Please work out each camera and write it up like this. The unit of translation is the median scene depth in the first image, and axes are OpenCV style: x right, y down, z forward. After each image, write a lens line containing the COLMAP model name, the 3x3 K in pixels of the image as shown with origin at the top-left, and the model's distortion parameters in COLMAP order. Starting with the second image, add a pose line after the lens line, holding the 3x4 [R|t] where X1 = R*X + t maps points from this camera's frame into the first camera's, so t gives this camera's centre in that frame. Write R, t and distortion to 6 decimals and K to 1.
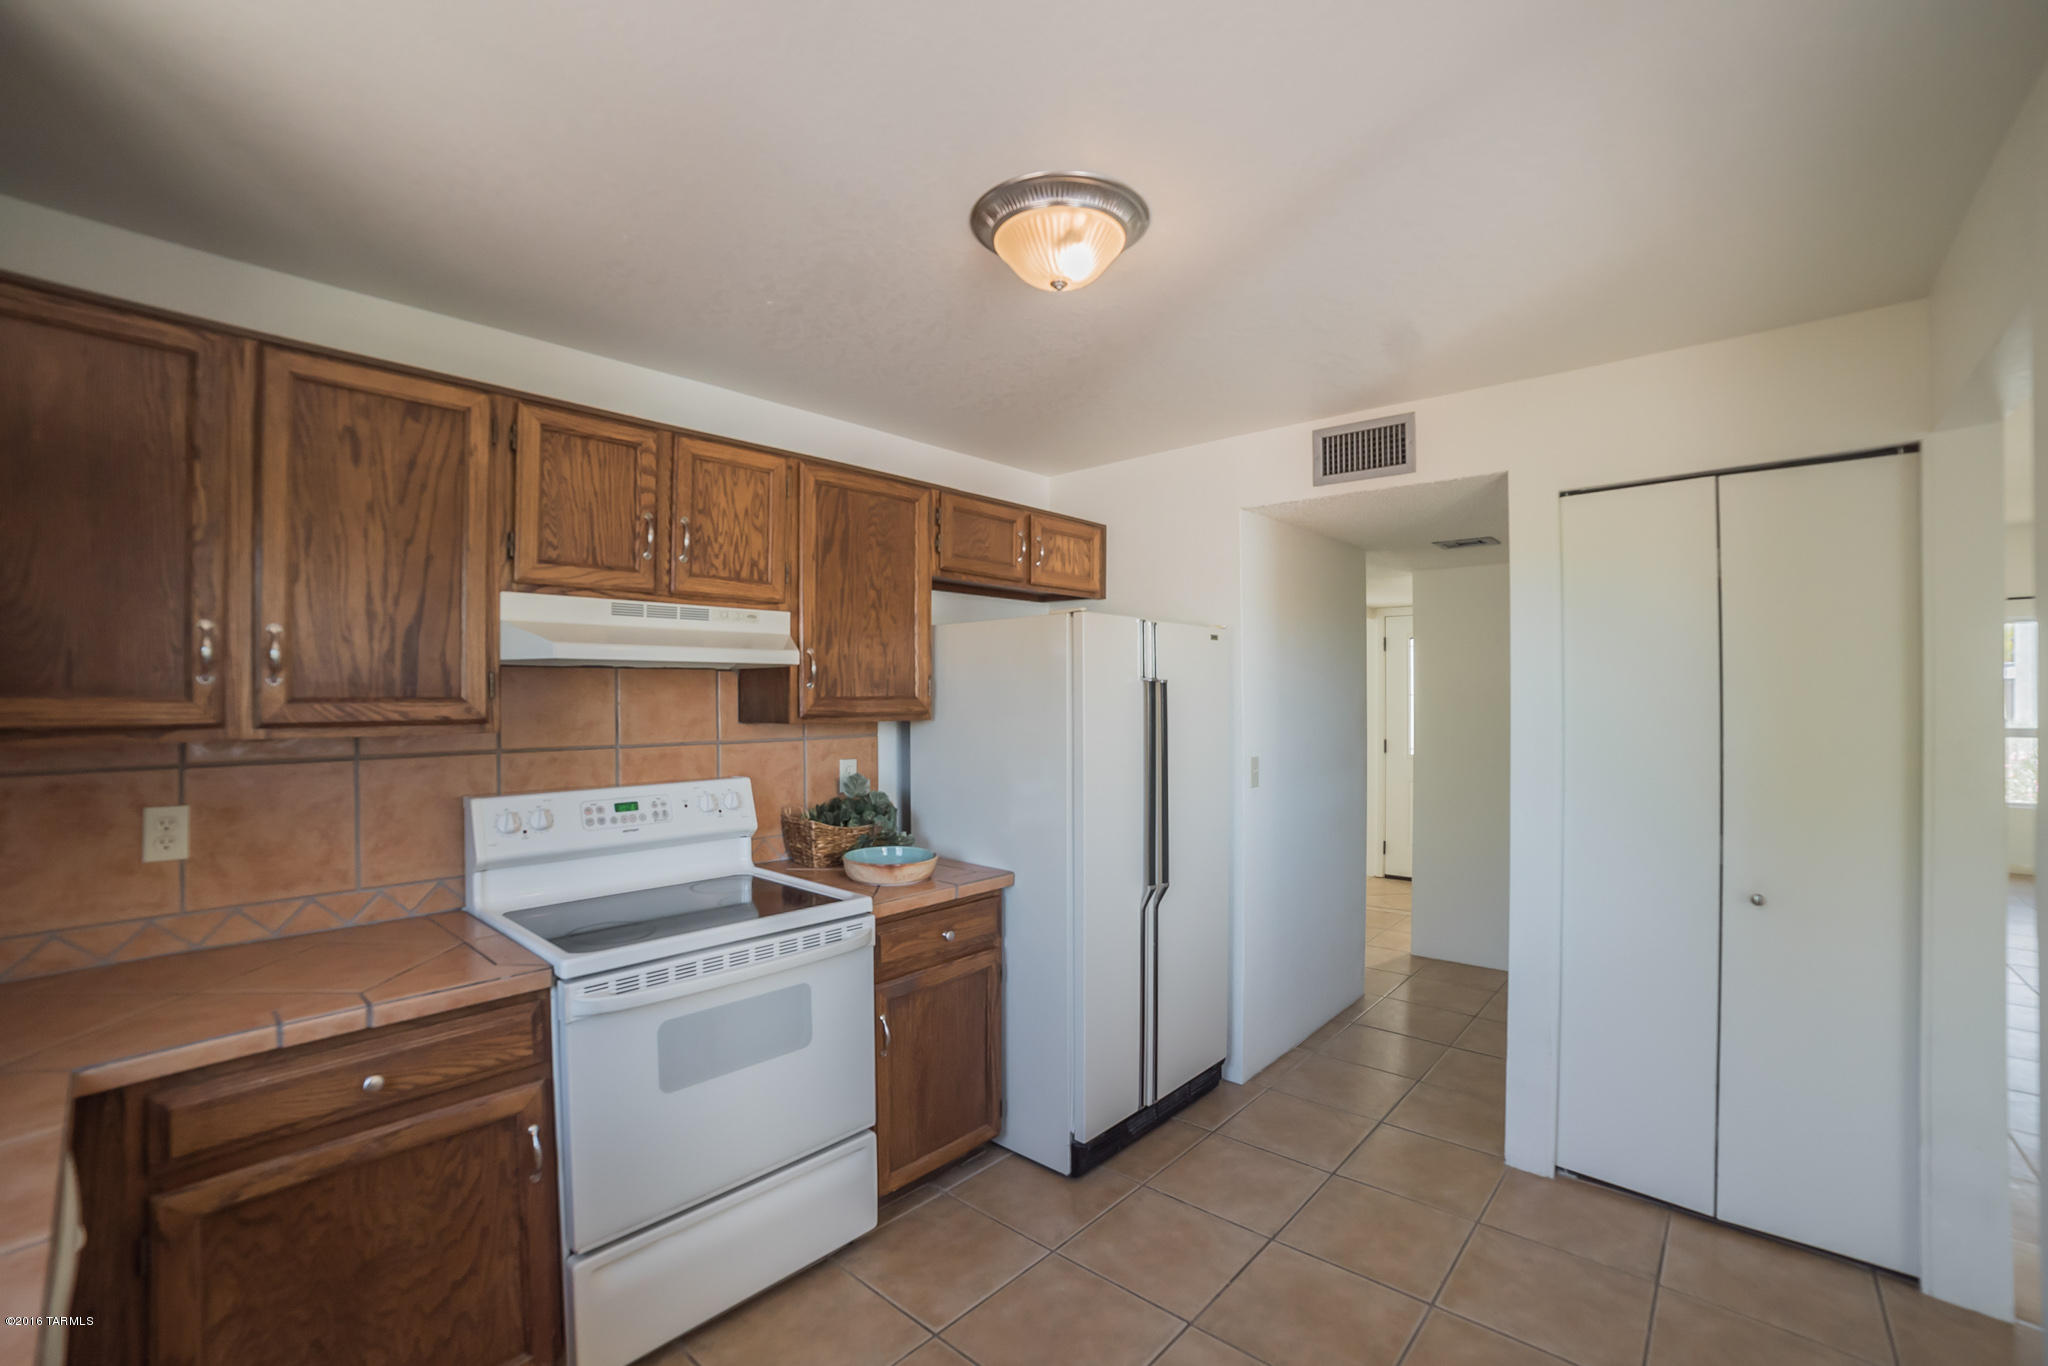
lens RADIAL K [[852.9, 0, 988.3], [0, 852.9, 677.3], [0, 0, 1]] dist [-0.092263, 0.029023]
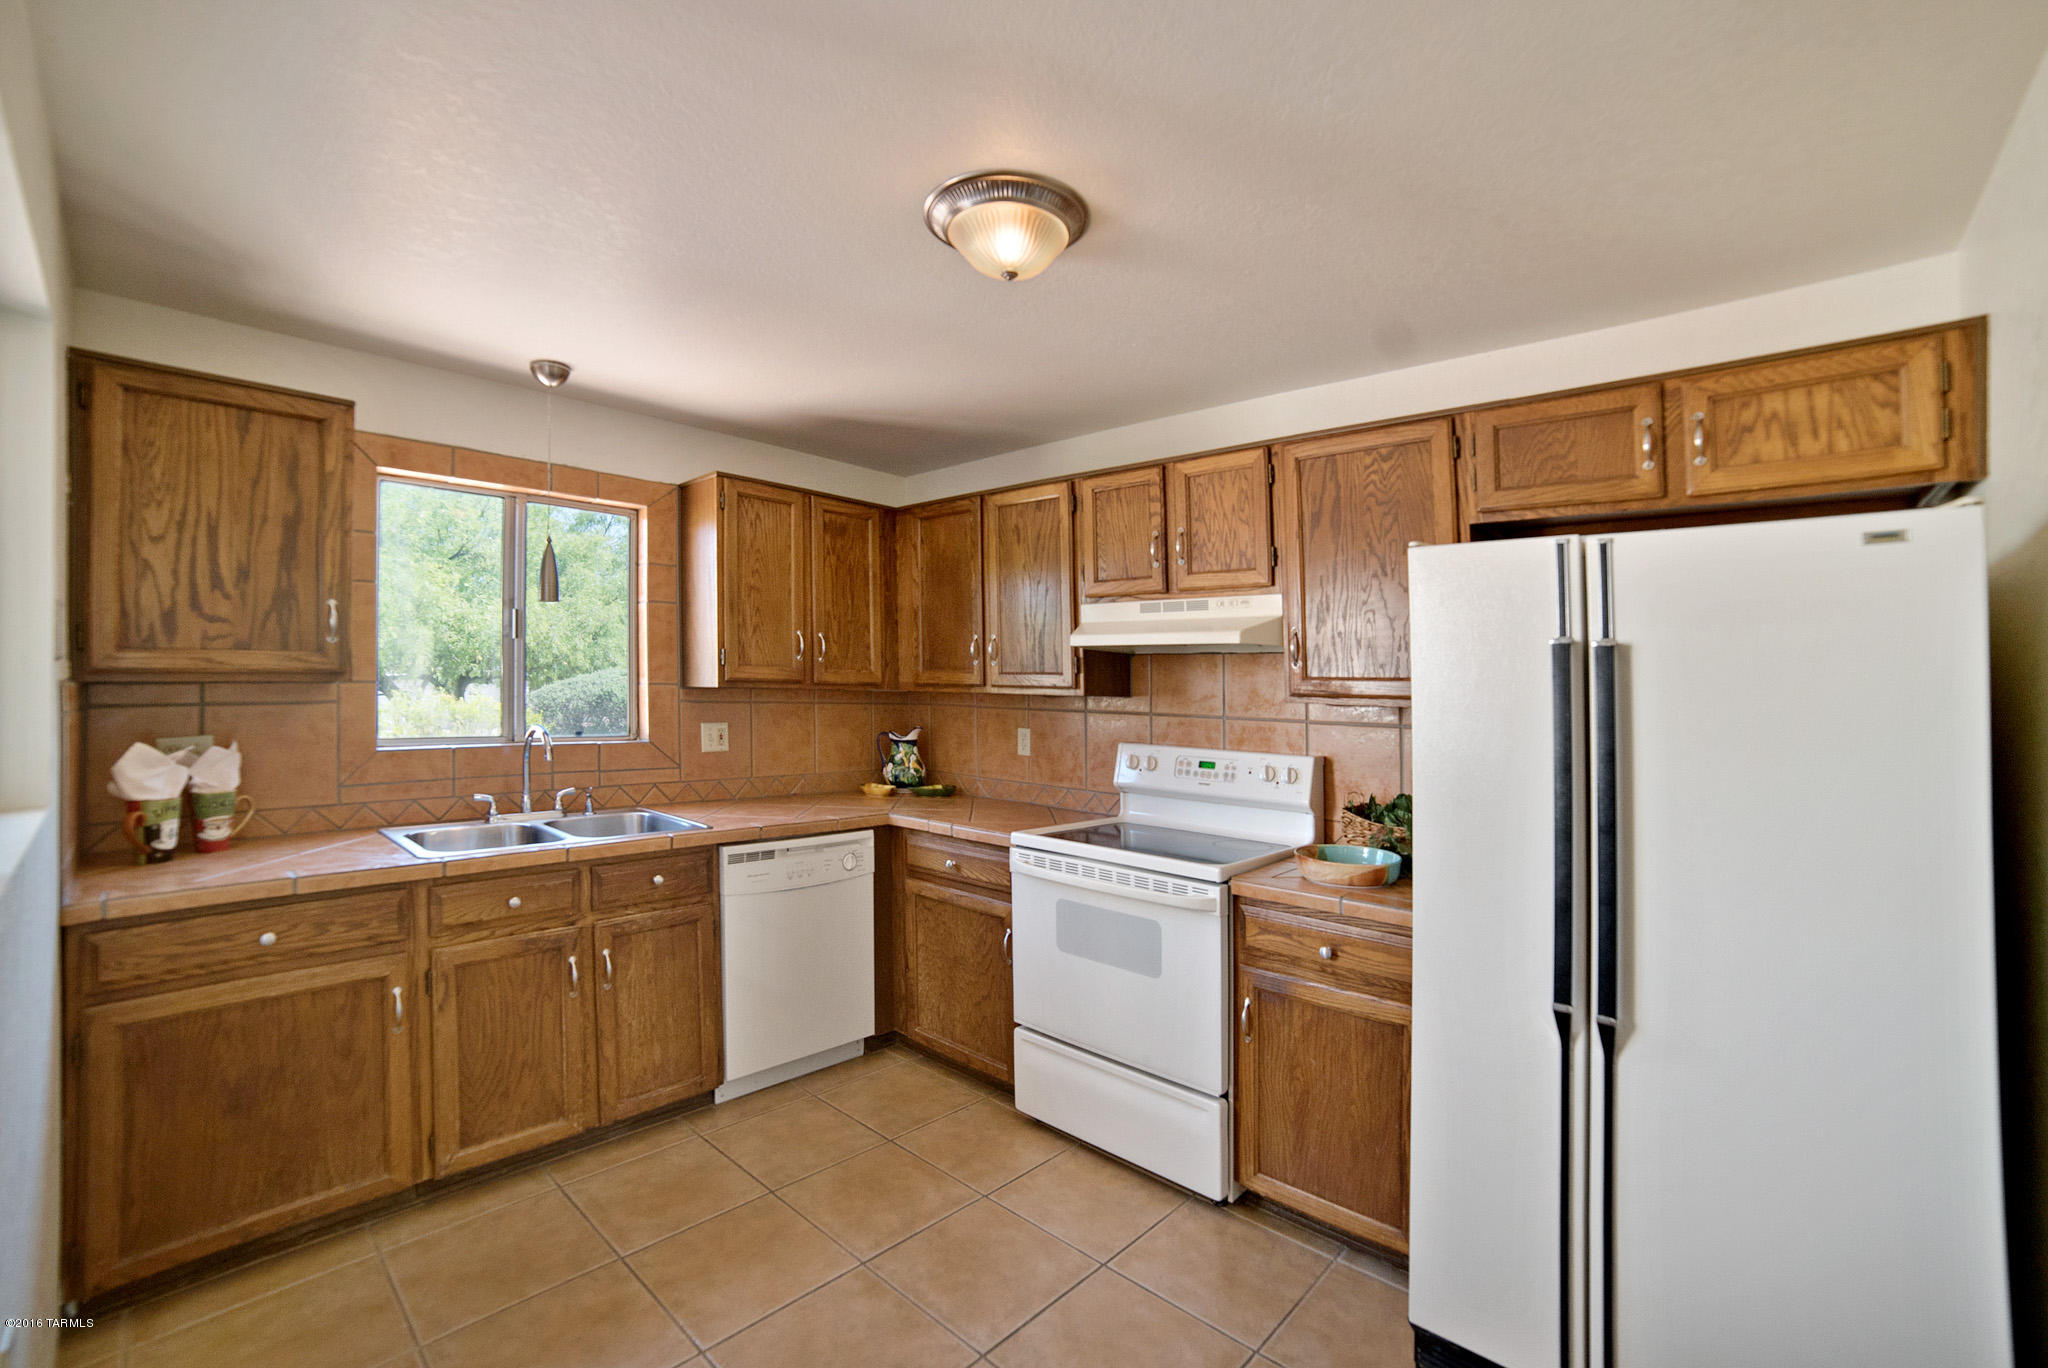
lens RADIAL K [[852.9, 0, 988.3], [0, 852.9, 678.3], [0, 0, 1]] dist [-0.092263, 0.029023]
pose [[0.003208, -0.004480, -0.999985, 0.854798], [-0.010500, 0.999935, -0.004514, 0.037026], [0.999940, 0.010515, 0.003160, 0.699228]]
